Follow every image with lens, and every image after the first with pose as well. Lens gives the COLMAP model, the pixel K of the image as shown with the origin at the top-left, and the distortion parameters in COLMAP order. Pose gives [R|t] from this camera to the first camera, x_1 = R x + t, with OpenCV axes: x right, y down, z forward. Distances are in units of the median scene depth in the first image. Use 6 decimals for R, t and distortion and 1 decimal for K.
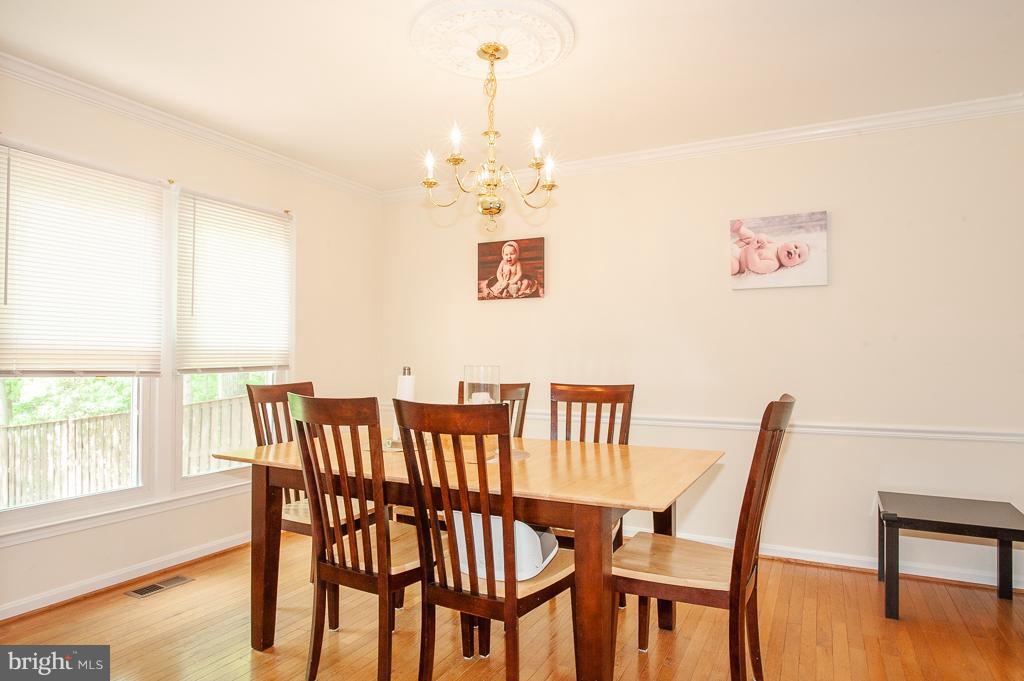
lens RADIAL K [[618.1, 0, 517.6], [0, 618.1, 379.3], [0, 0, 1]] dist [-0.016288, 0.001837]
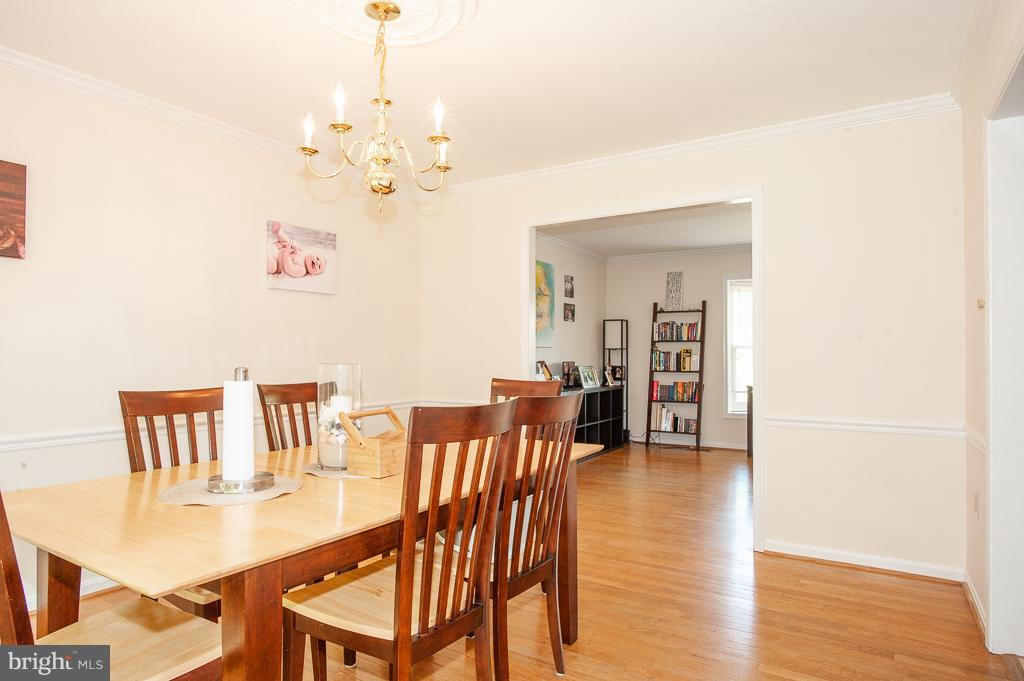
lens RADIAL K [[588.2, 0, 540.9], [0, 588.2, 338.9], [0, 0, 1]] dist [-0.052768, 0.000011]
pose [[0.063659, 0.031440, 0.997476, -0.589120], [0.032338, 0.998914, -0.033549, -0.015205], [-0.997448, 0.034392, 0.062573, 0.509451]]
